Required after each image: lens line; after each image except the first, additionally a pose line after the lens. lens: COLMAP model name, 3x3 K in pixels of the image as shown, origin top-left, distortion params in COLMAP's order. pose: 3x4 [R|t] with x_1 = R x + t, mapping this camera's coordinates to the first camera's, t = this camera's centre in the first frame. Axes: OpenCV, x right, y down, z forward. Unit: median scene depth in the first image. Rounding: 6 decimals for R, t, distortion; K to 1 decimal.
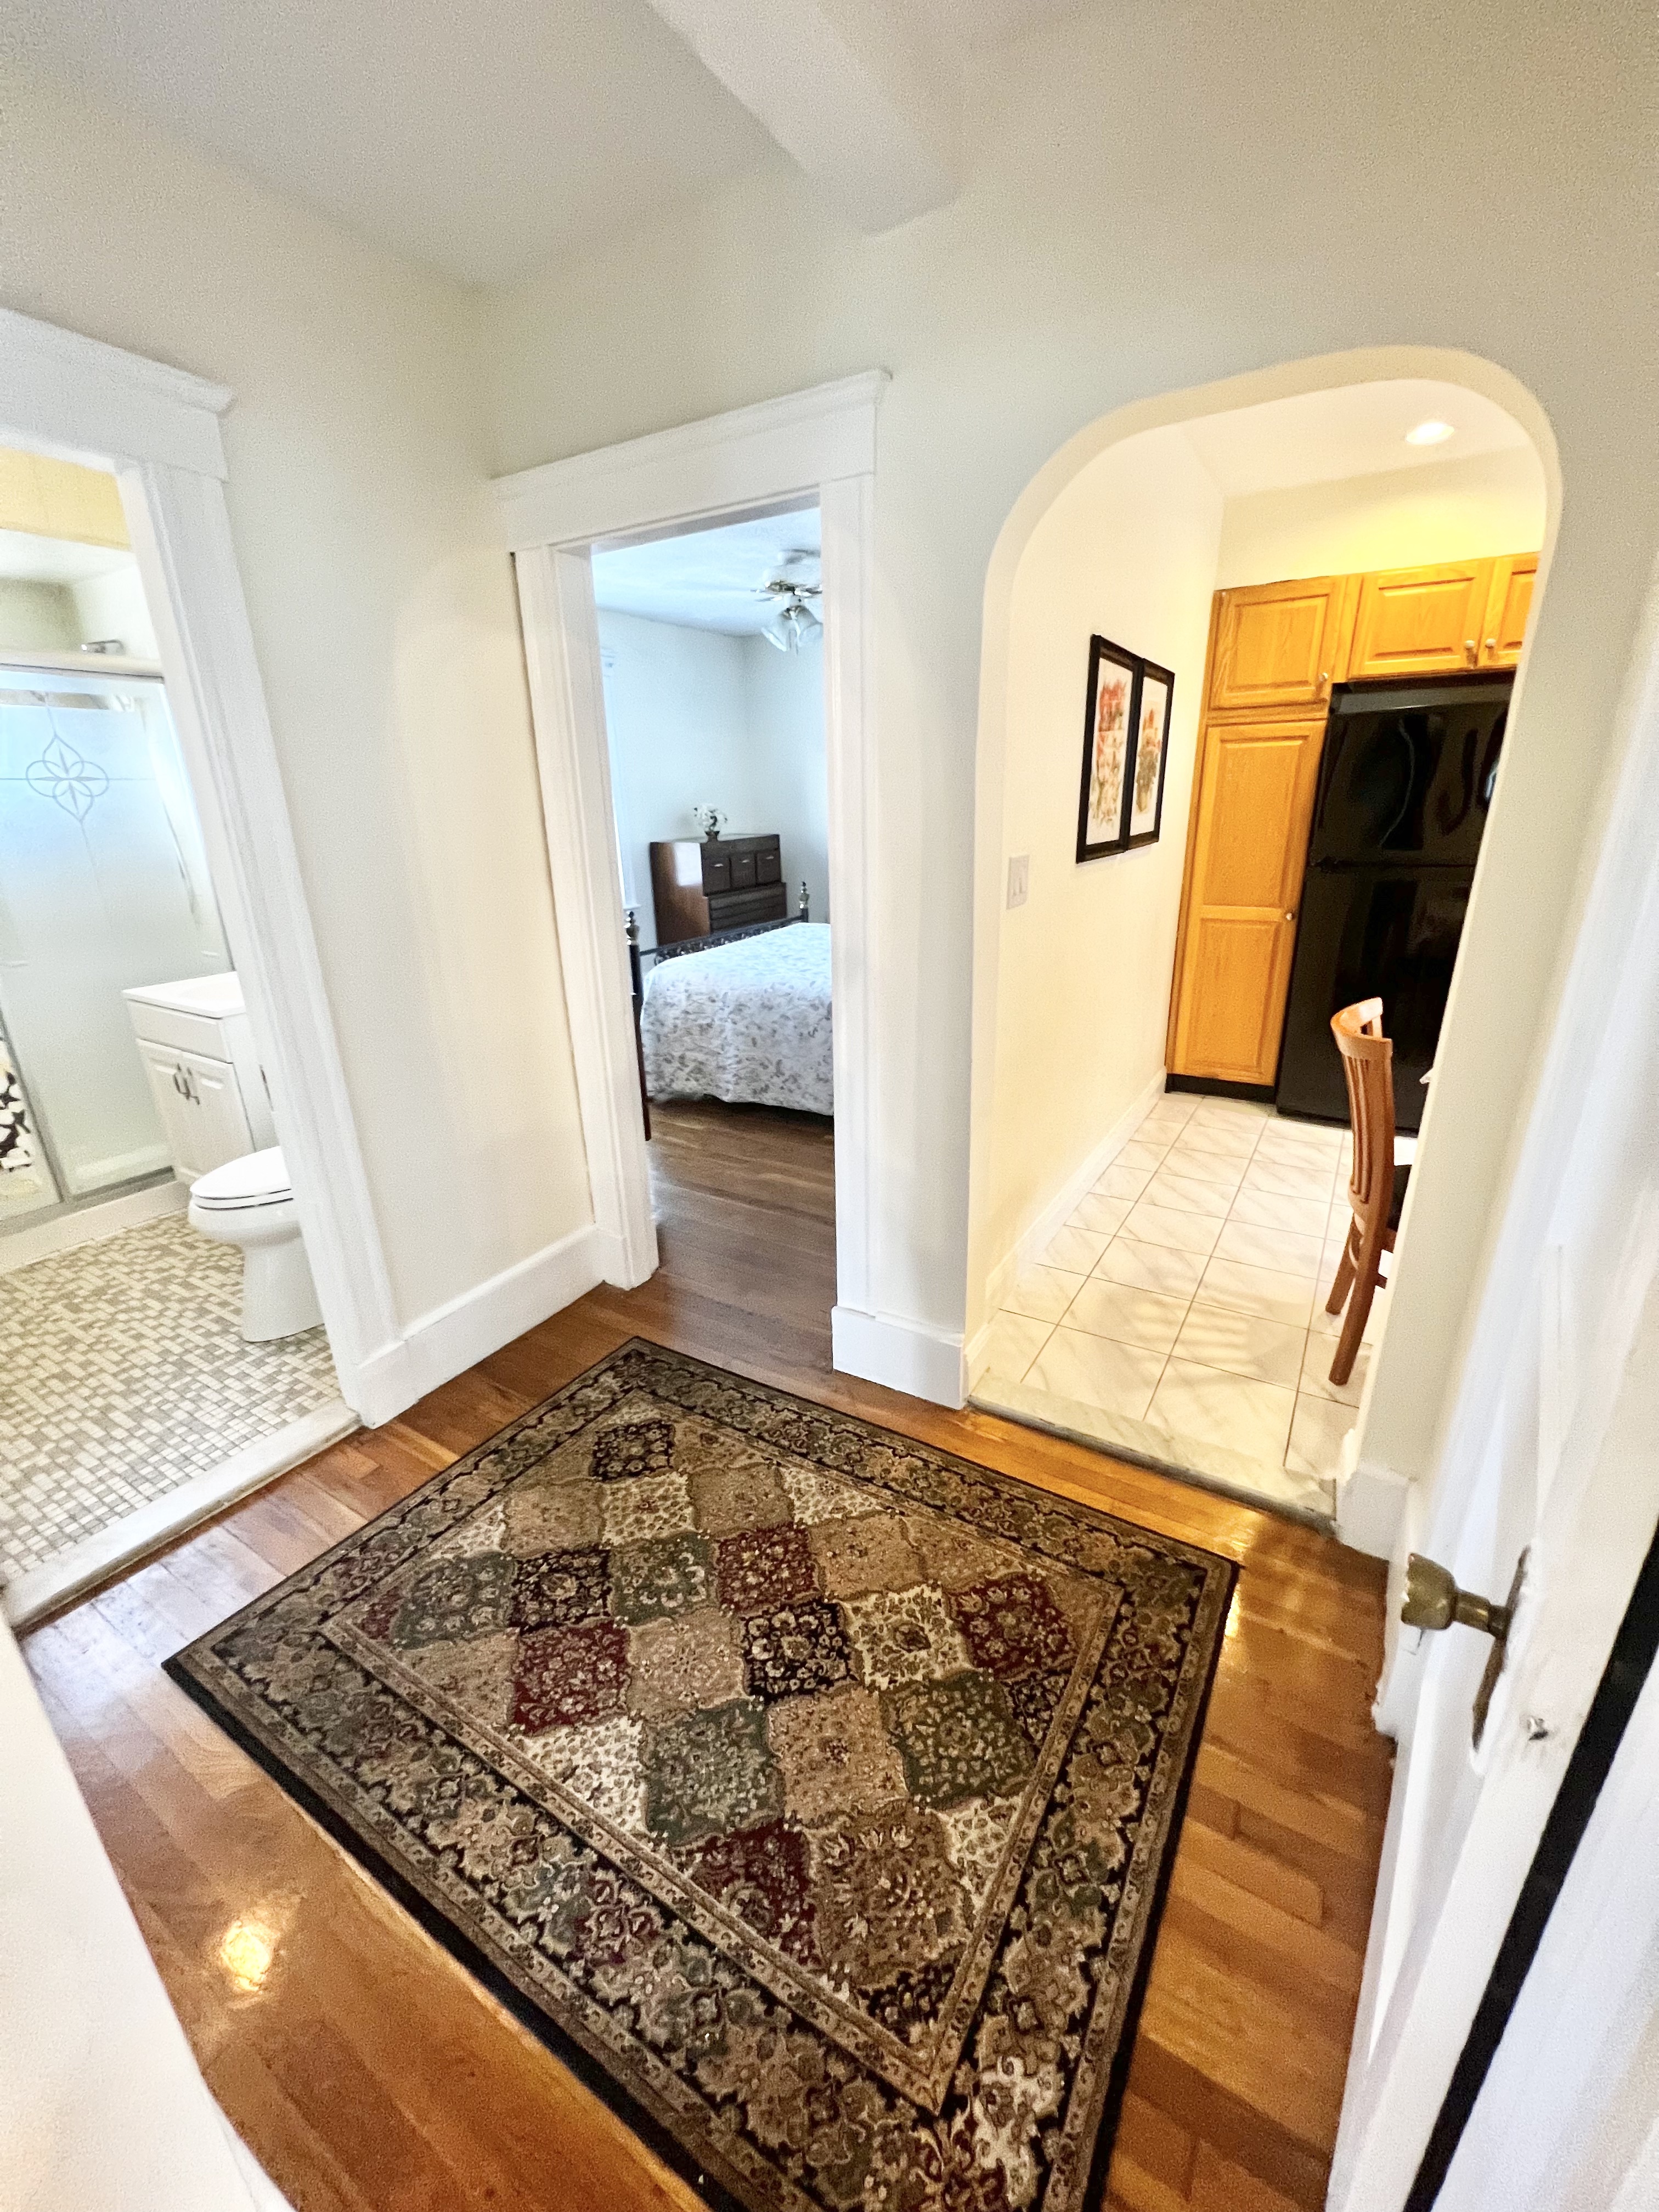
lens RADIAL K [[888.7, 0, 834.1], [0, 888.7, 1102.9], [0, 0, 1]] dist [-0.000568, 0.000438]
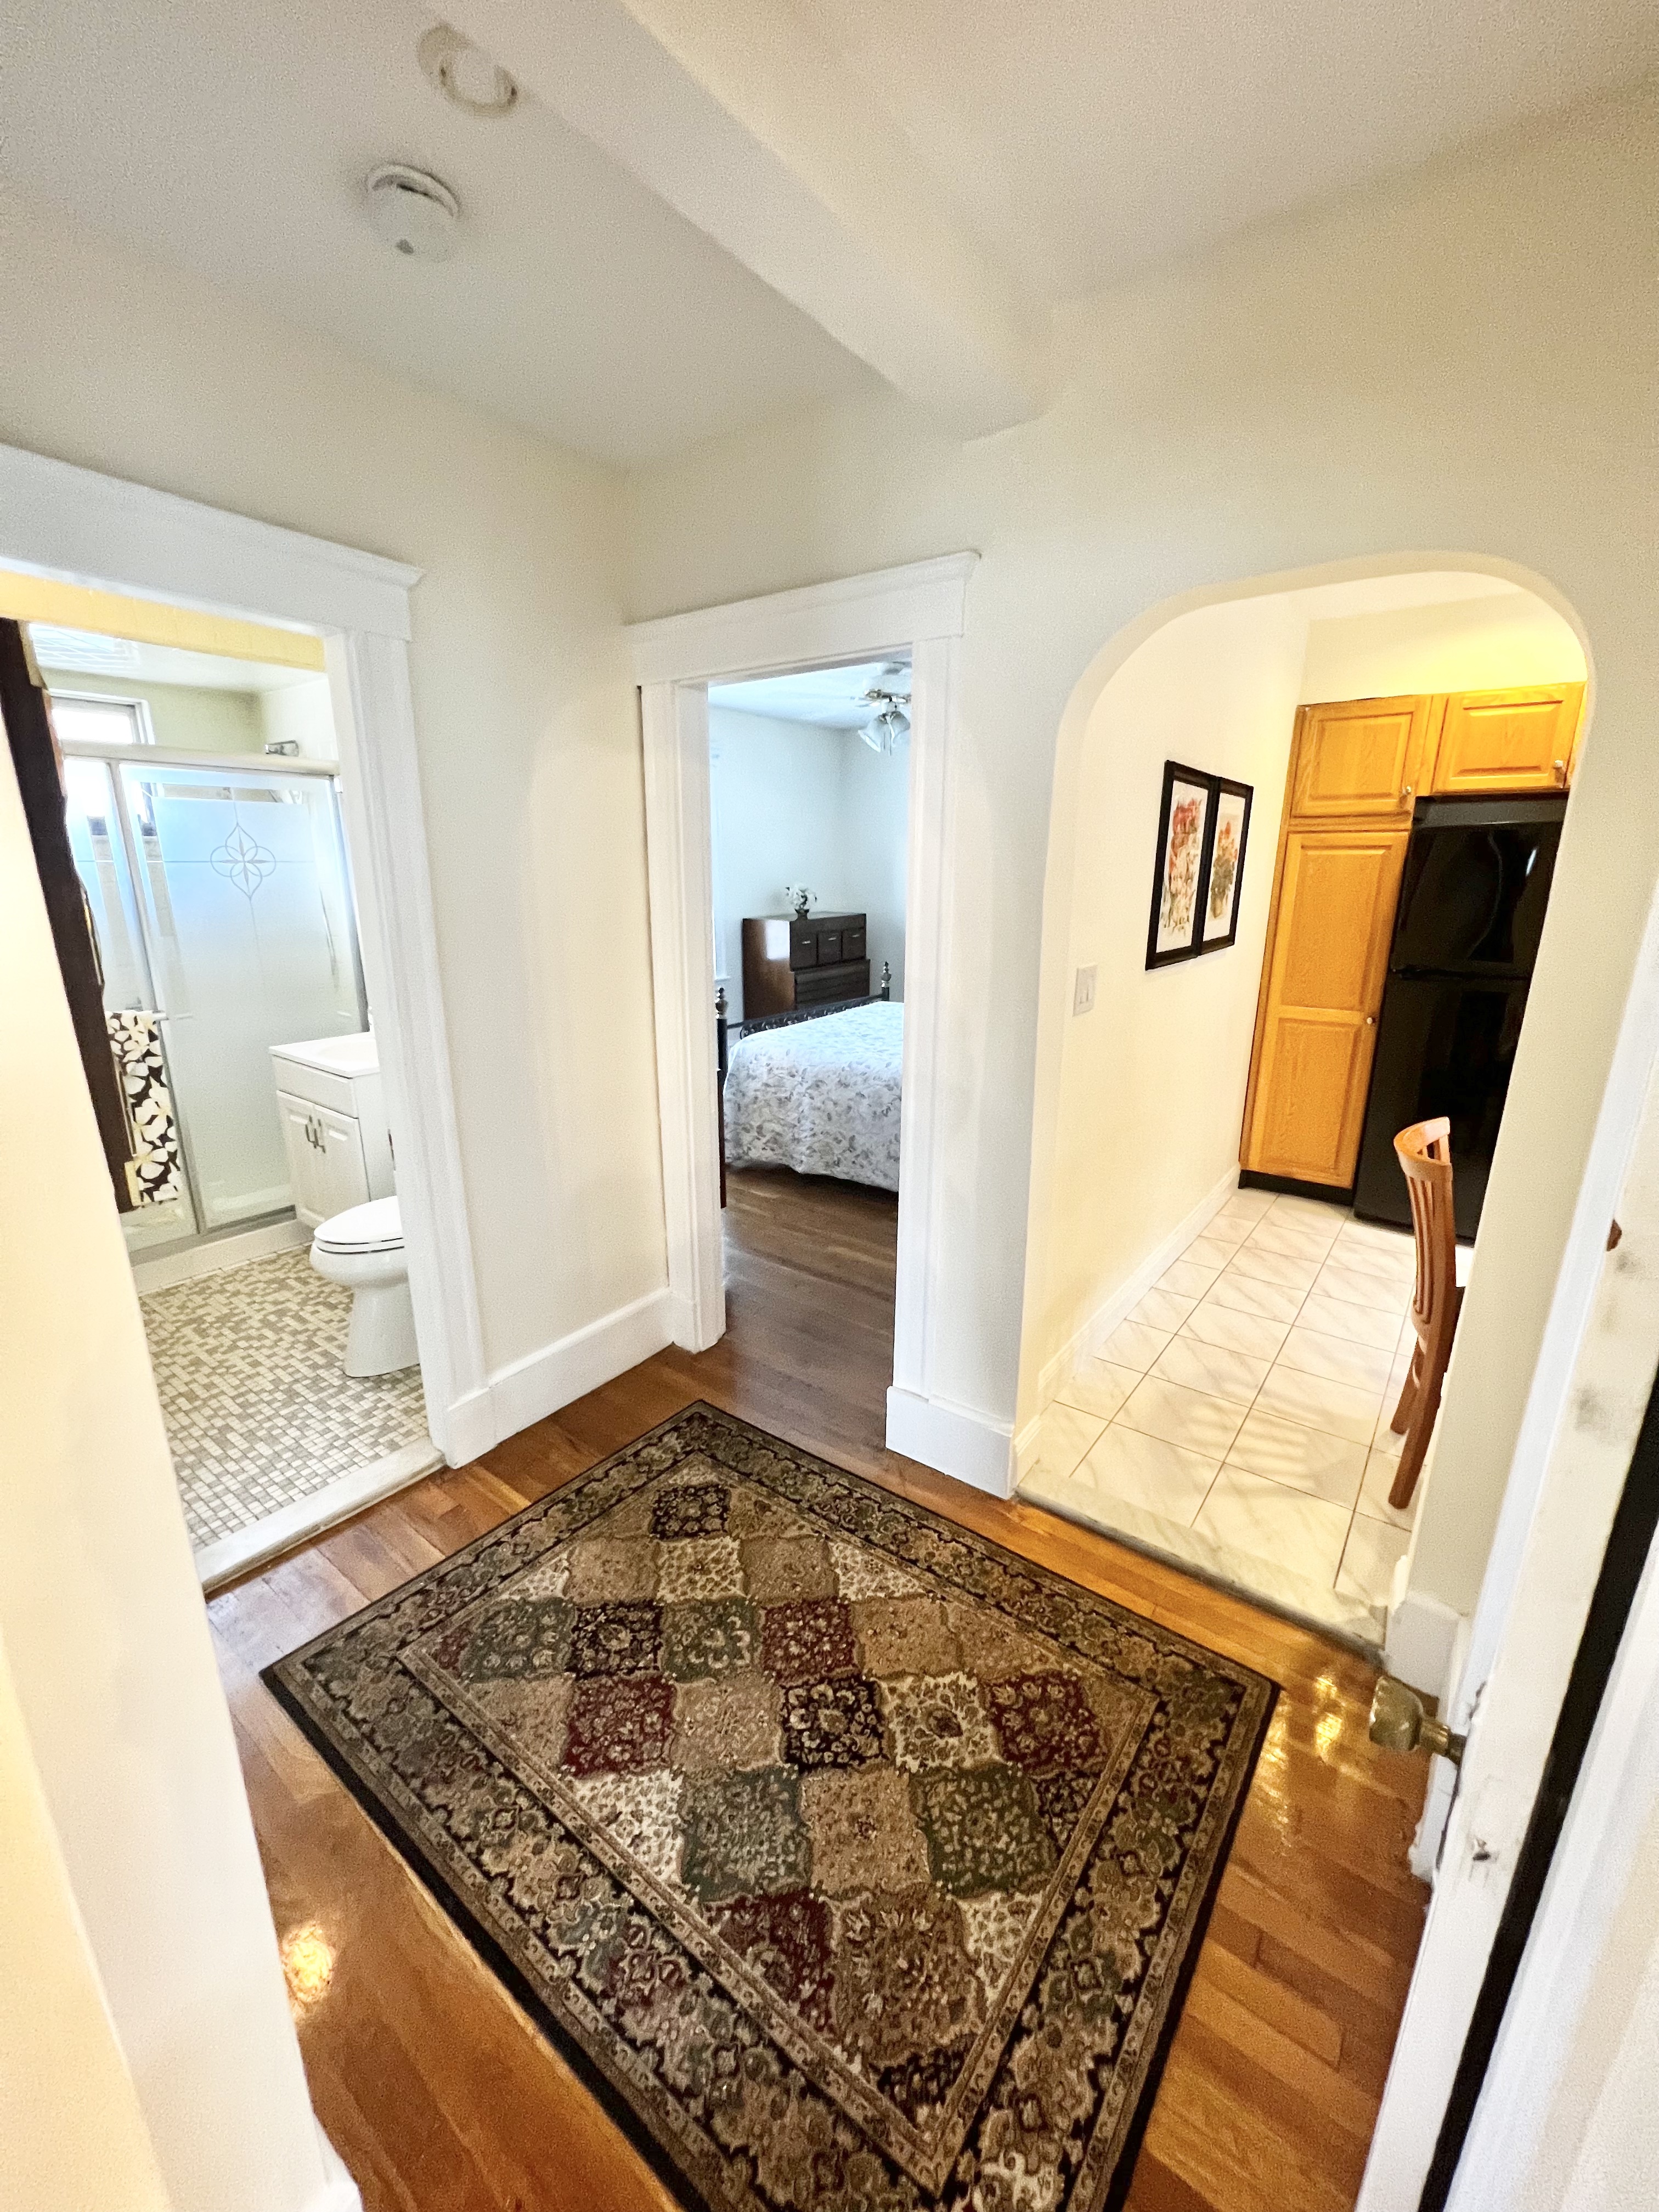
lens RADIAL K [[888.7, 0, 834.1], [0, 888.7, 1102.9], [0, 0, 1]] dist [-0.000568, 0.000438]
pose [[0.994889, 0.051041, -0.087129, 0.012851], [-0.057032, 0.996073, -0.067714, -0.037532], [0.083331, 0.072337, 0.993893, -0.085281]]
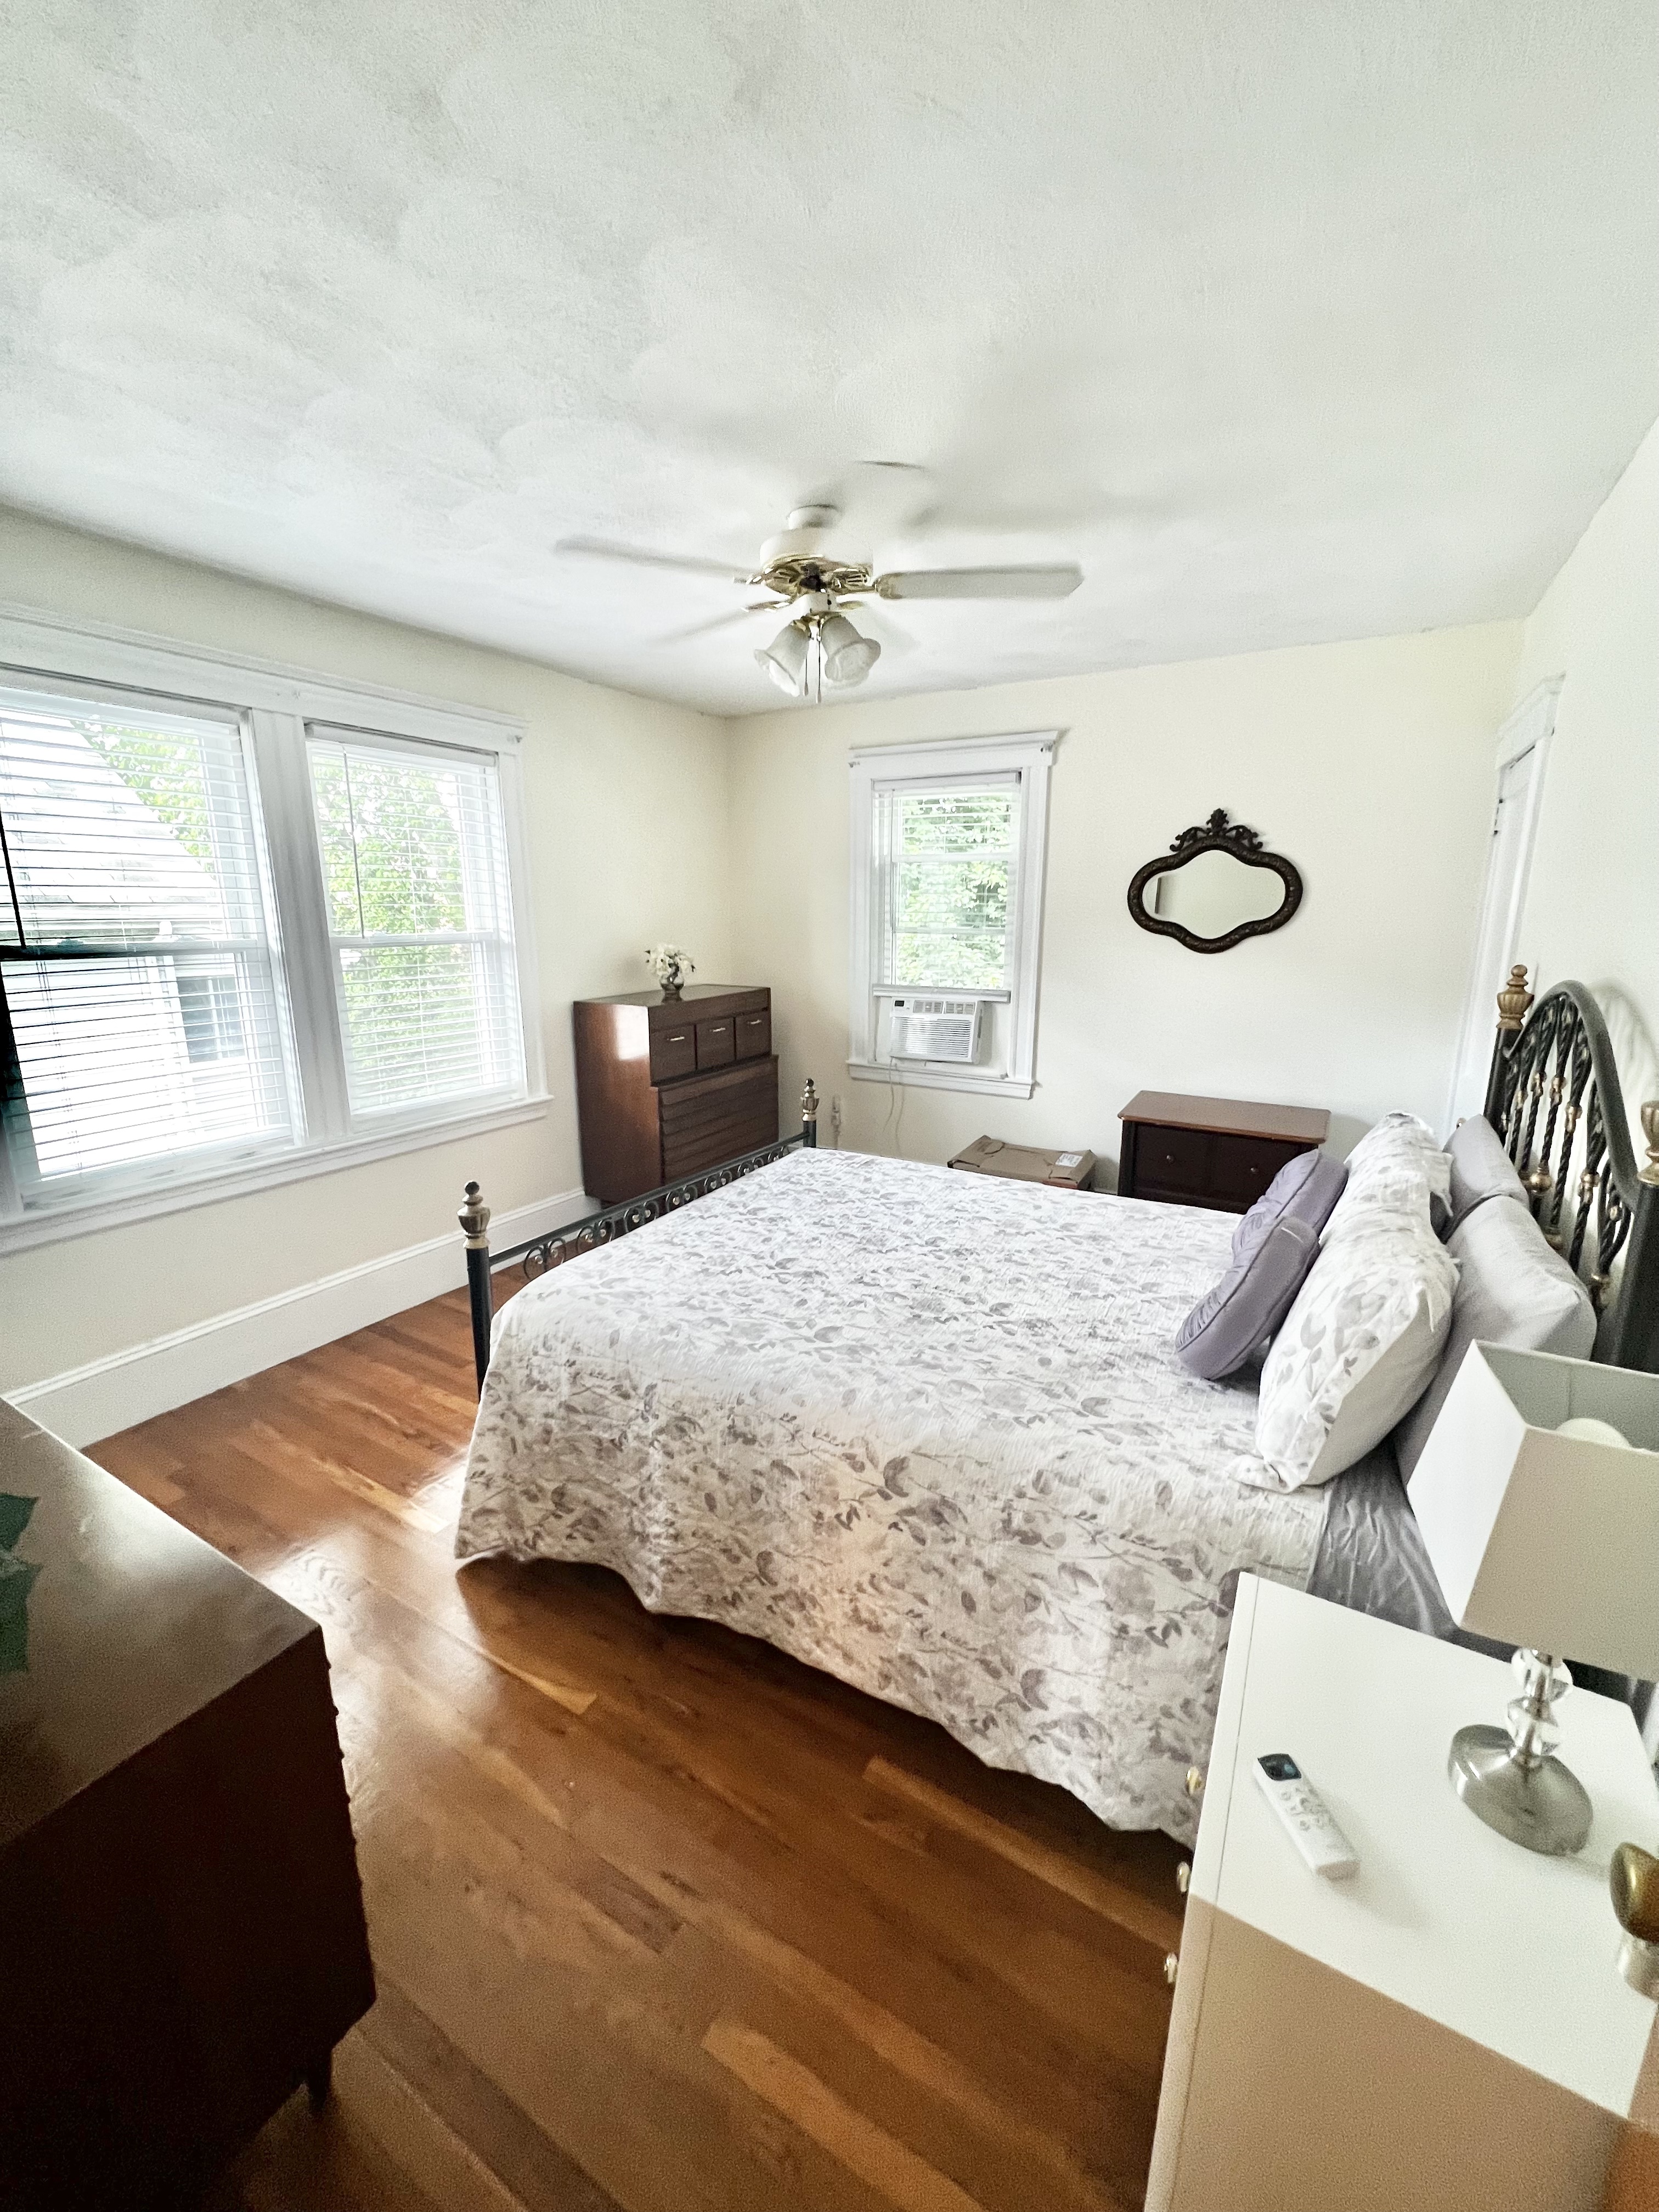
lens RADIAL K [[888.7, 0, 834.1], [0, 888.7, 1102.9], [0, 0, 1]] dist [-0.000568, 0.000438]
pose [[0.999538, 0.020715, 0.022256, -0.104547], [-0.017888, 0.992557, -0.120460, -0.536120], [-0.024585, 0.120006, 0.992469, 1.320274]]
